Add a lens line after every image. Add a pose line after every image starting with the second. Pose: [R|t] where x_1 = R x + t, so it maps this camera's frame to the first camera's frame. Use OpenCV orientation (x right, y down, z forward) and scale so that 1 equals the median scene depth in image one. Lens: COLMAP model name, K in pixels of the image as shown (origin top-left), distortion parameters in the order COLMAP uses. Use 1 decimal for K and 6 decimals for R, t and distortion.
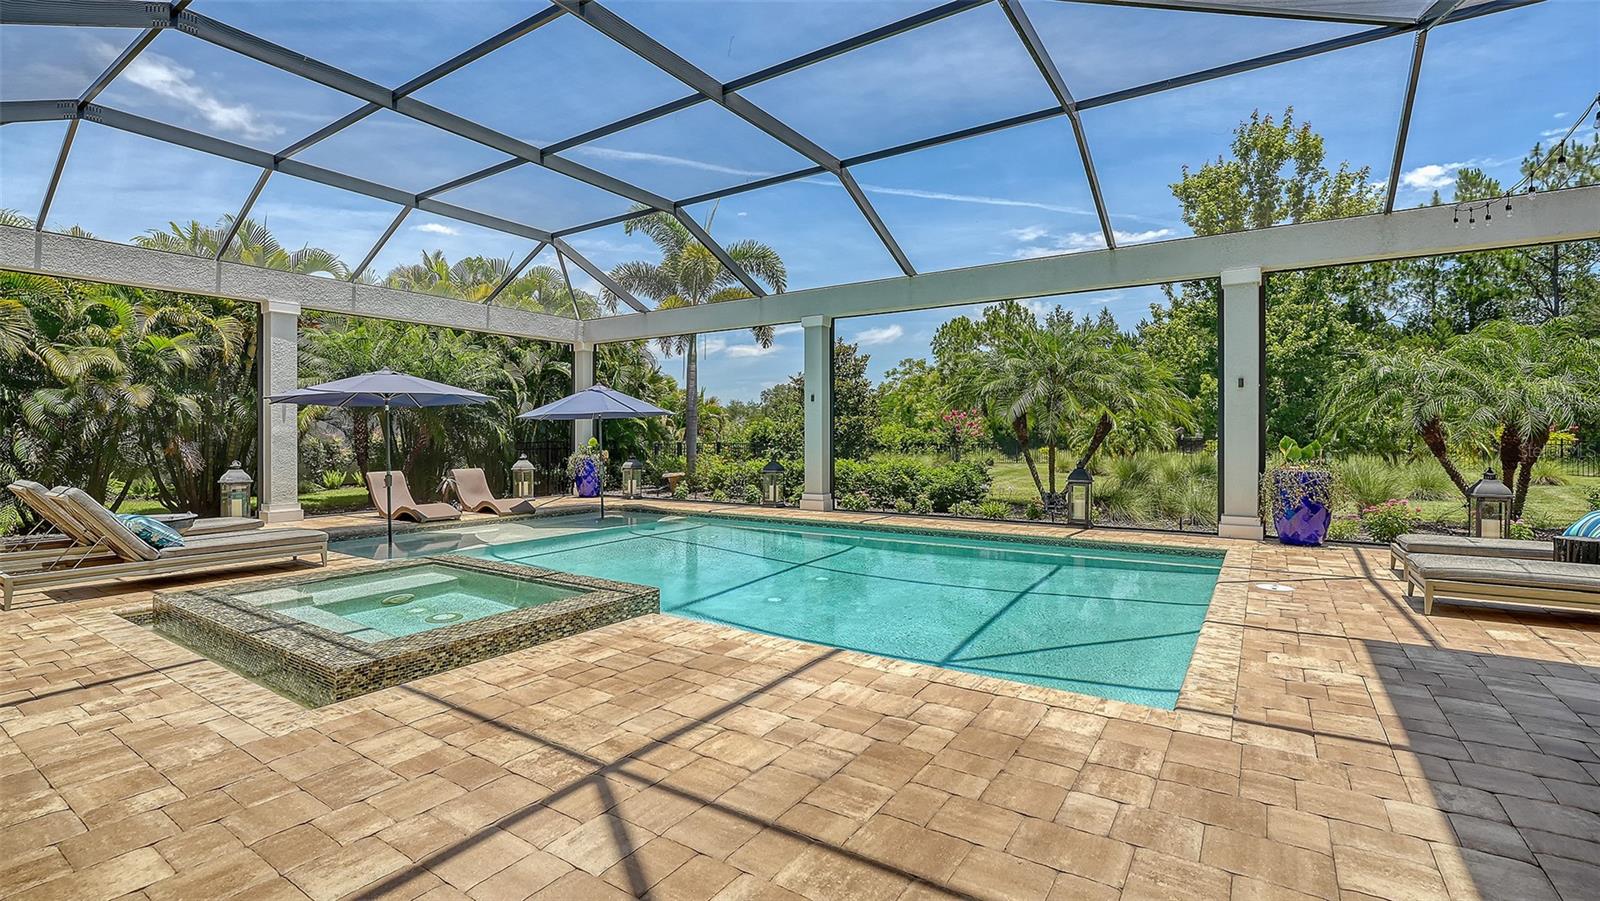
lens RADIAL K [[705.3, 0, 797.6], [0, 705.3, 442.9], [0, 0, 1]] dist [-0.017729, -0.000466]
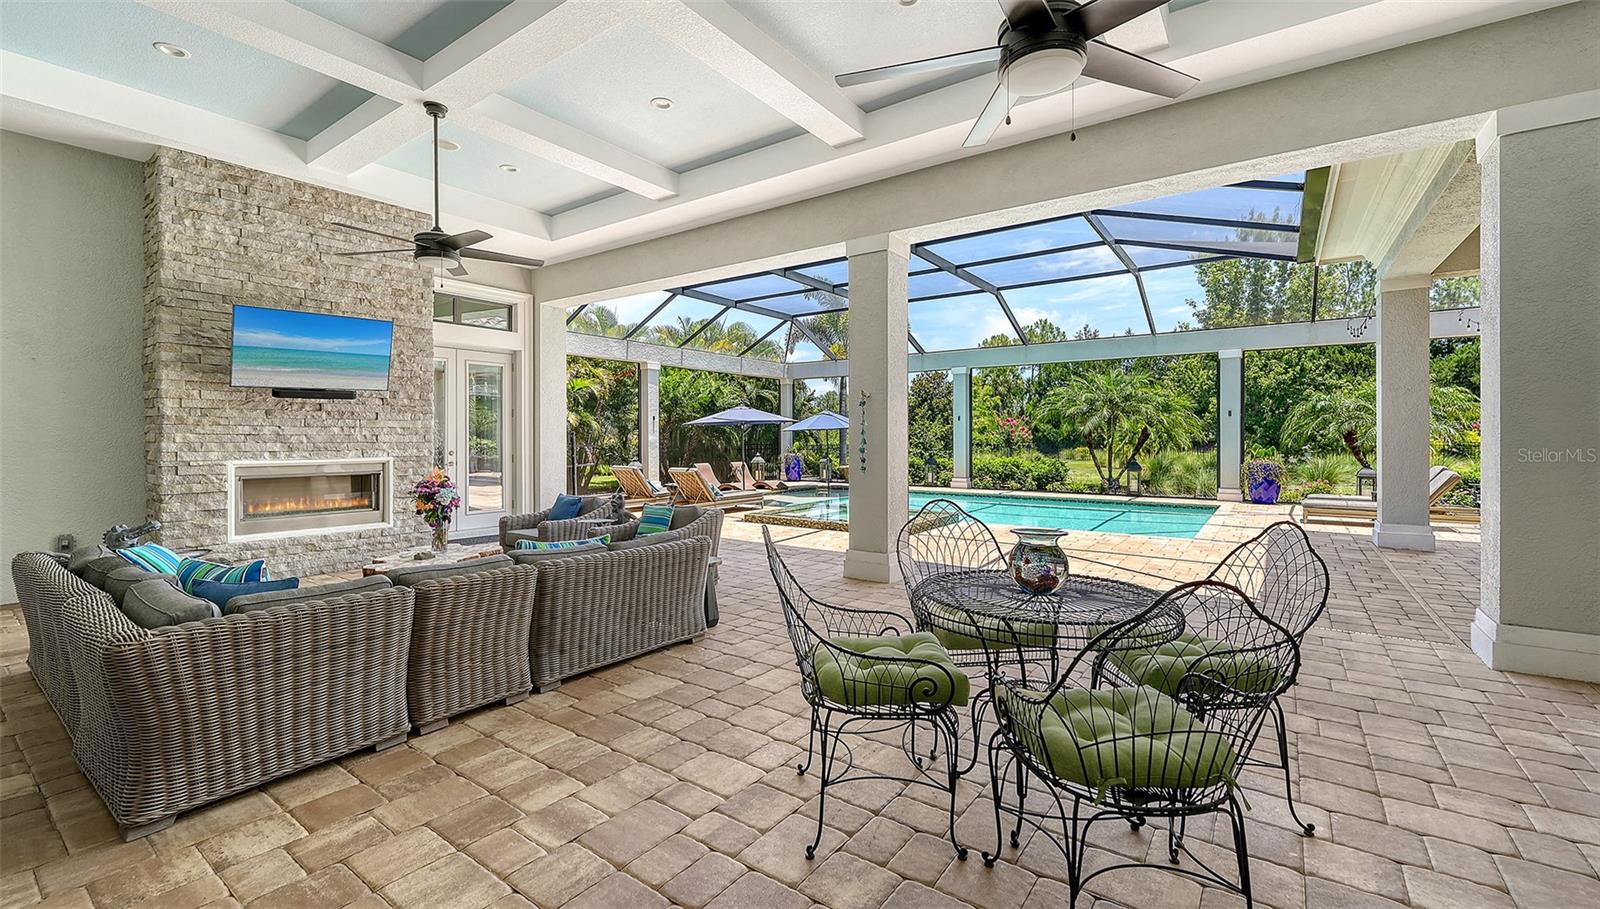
lens RADIAL K [[658.8, 0, 803.0], [0, 658.8, 441.9], [0, 0, 1]] dist [-0.000305, 0.000049]
pose [[0.999290, 0.000633, -0.037678, -0.282730], [-0.000649, 1.000000, -0.000423, -0.008595], [0.037678, 0.000447, 0.999290, -0.521349]]
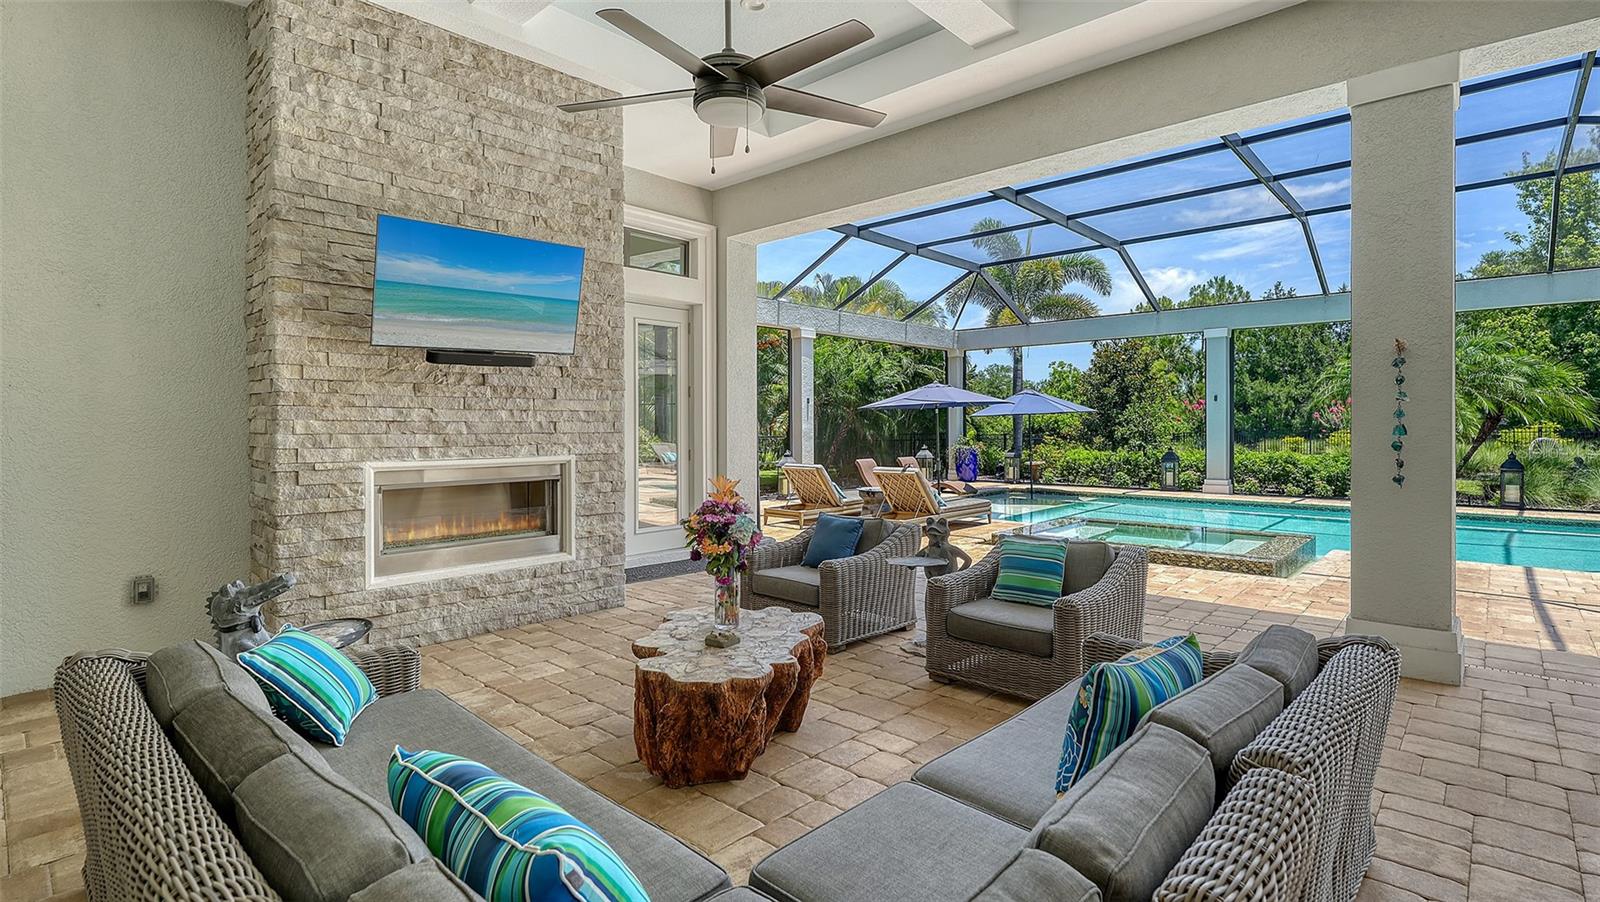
lens RADIAL K [[755.1, 0, 793.0], [0, 755.1, 432.0], [0, 0, 1]] dist [0.000992, -0.001066]
pose [[0.986890, -0.000725, -0.161392, -0.480309], [0.000934, 0.999999, 0.001223, -0.009200], [0.161391, -0.001358, 0.986890, -0.362167]]
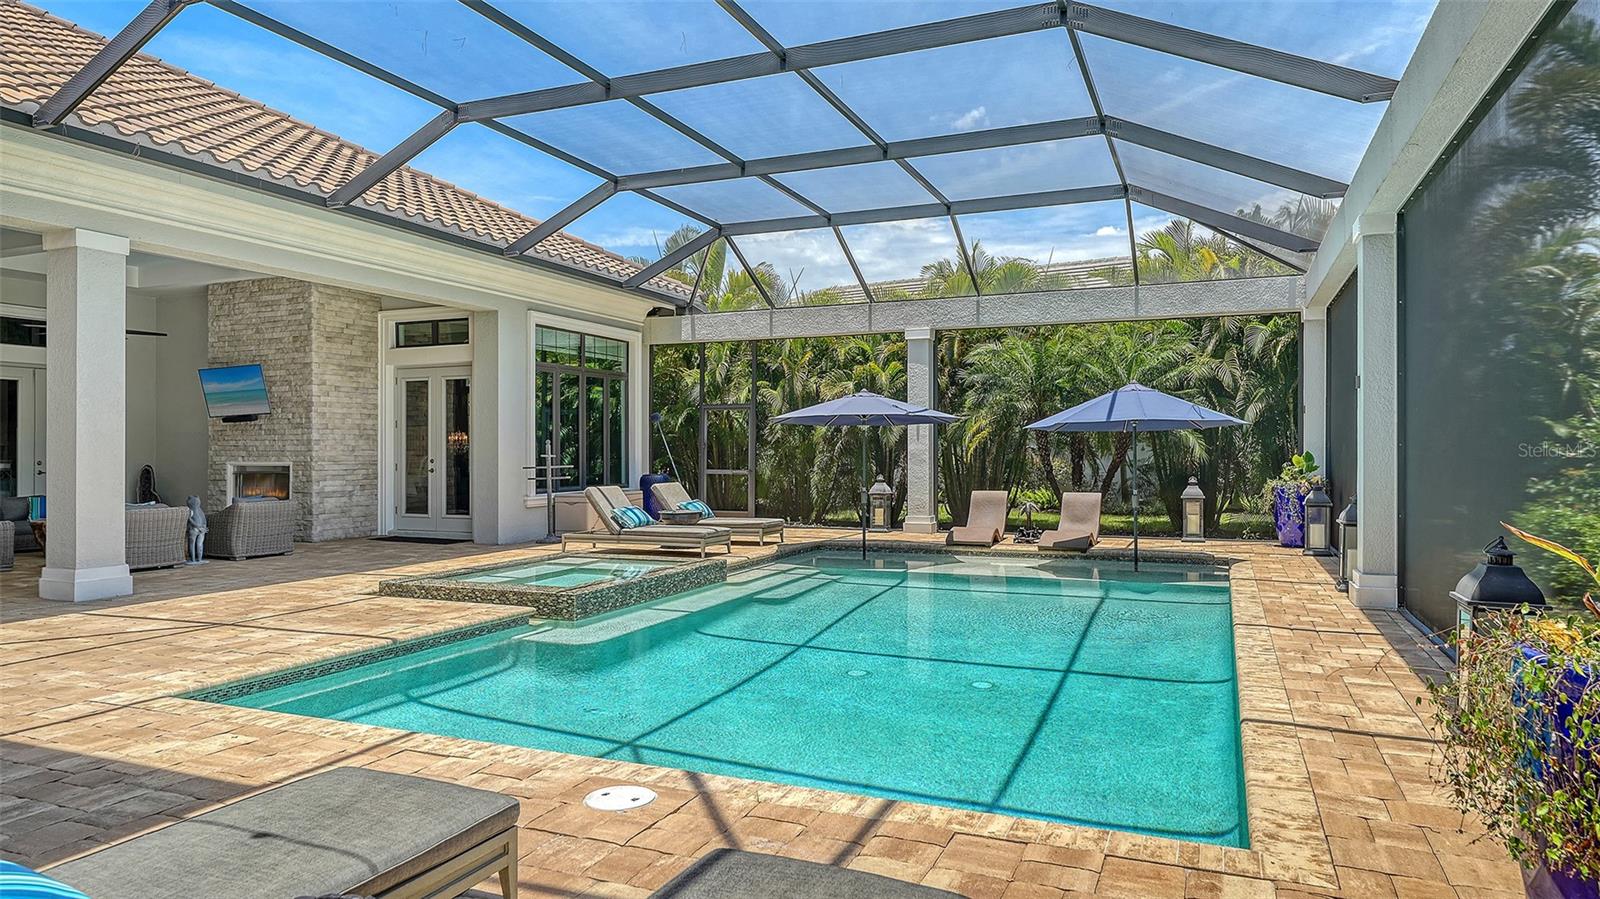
lens RADIAL K [[1023.2, 0, 795.6], [0, 1023.2, 452.7], [0, 0, 1]] dist [-0.005541, -0.000692]
pose [[0.182585, -0.002418, -0.983187, 0.699435], [-0.005360, 0.999980, -0.003454, -0.004566], [0.983176, 0.005901, 0.182568, 0.476004]]
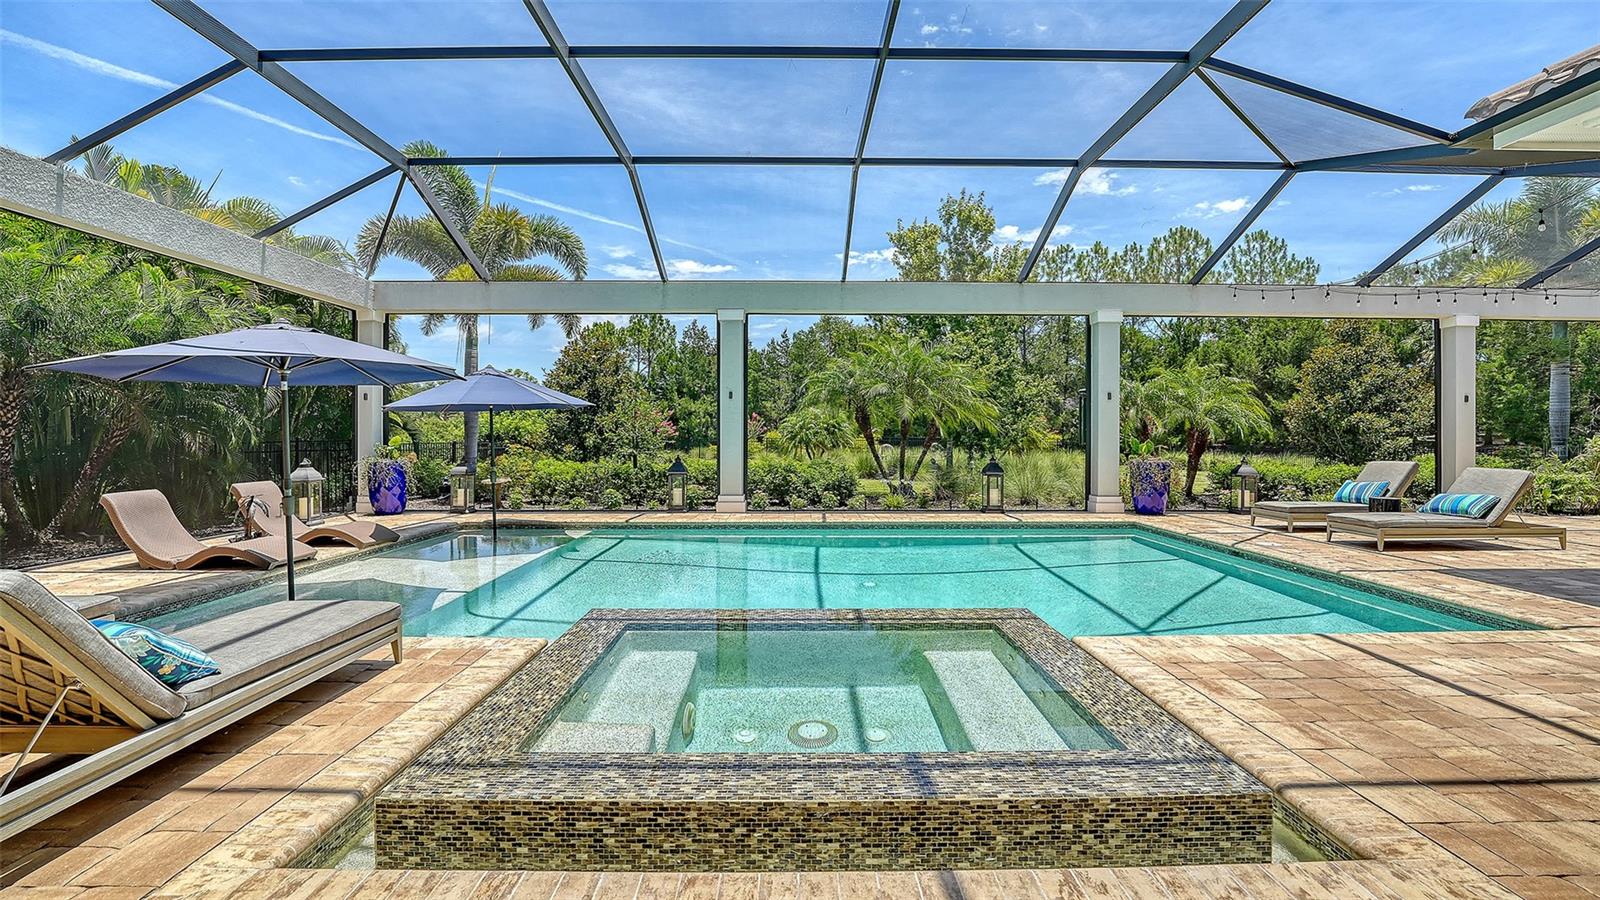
lens RADIAL K [[651.2, 0, 792.5], [0, 651.2, 445.9], [0, 0, 1]] dist [-0.027820, 0.001131]
pose [[0.831425, -0.005283, 0.555612, -0.405848], [0.001898, 0.999976, 0.006668, -0.000319], [-0.555634, -0.004489, 0.831415, 0.227364]]
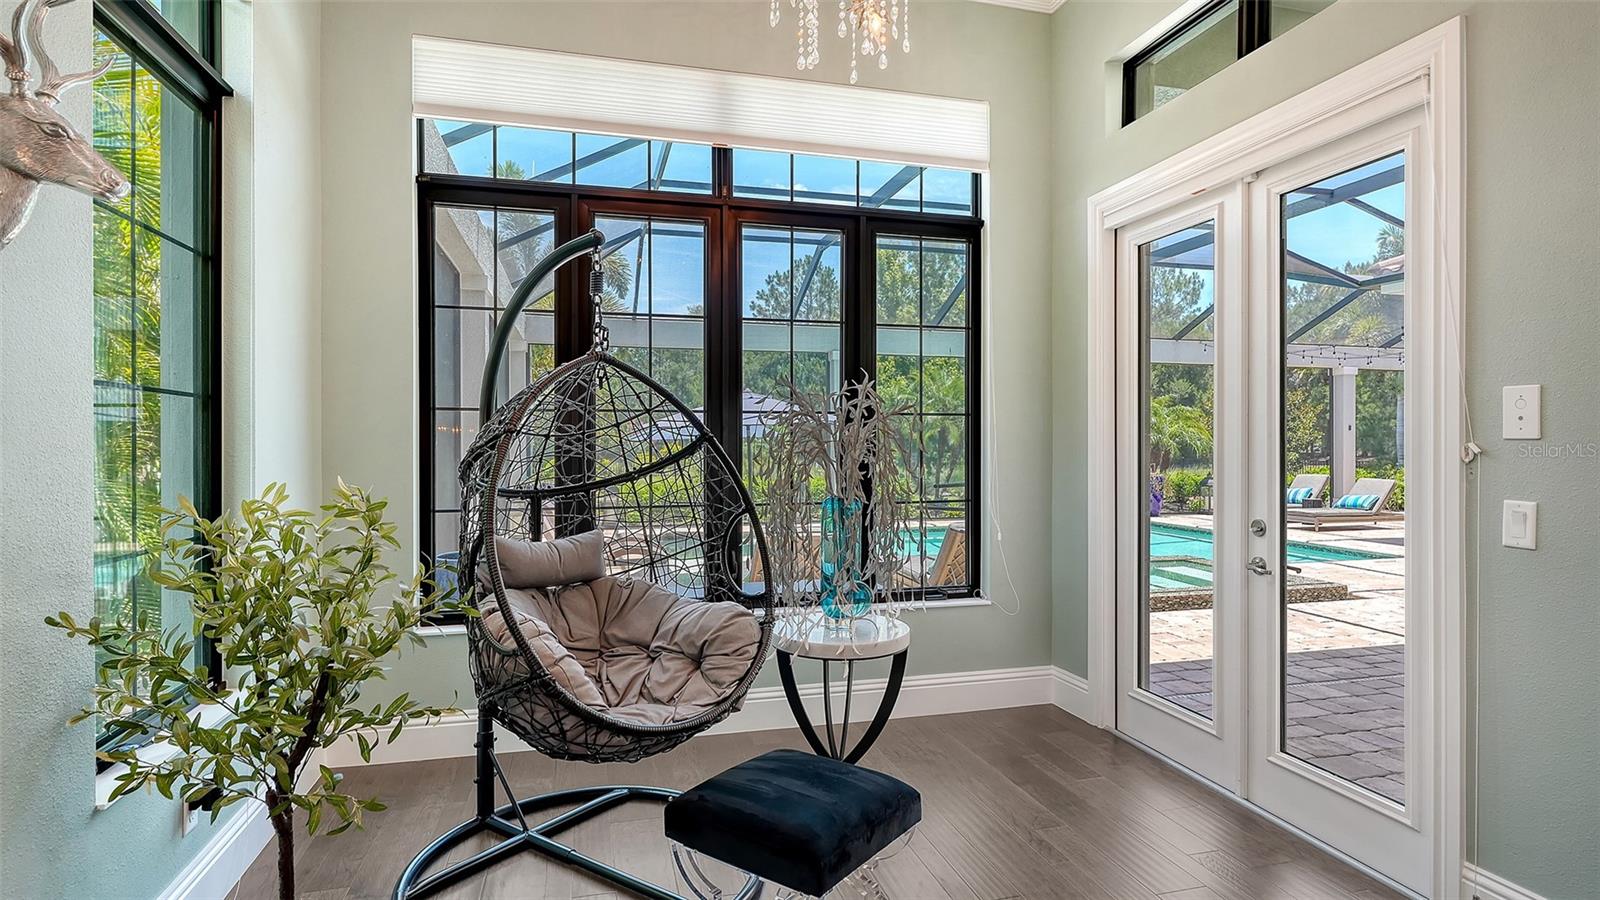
lens RADIAL K [[830.1, 0, 799.6], [0, 830.1, 447.5], [0, 0, 1]] dist [0.001205, 0.000065]
pose [[0.658490, -0.000366, 0.752590, -1.030372], [0.005784, 0.999973, -0.004575, -0.019552], [-0.752567, 0.007365, 0.658474, 0.183482]]
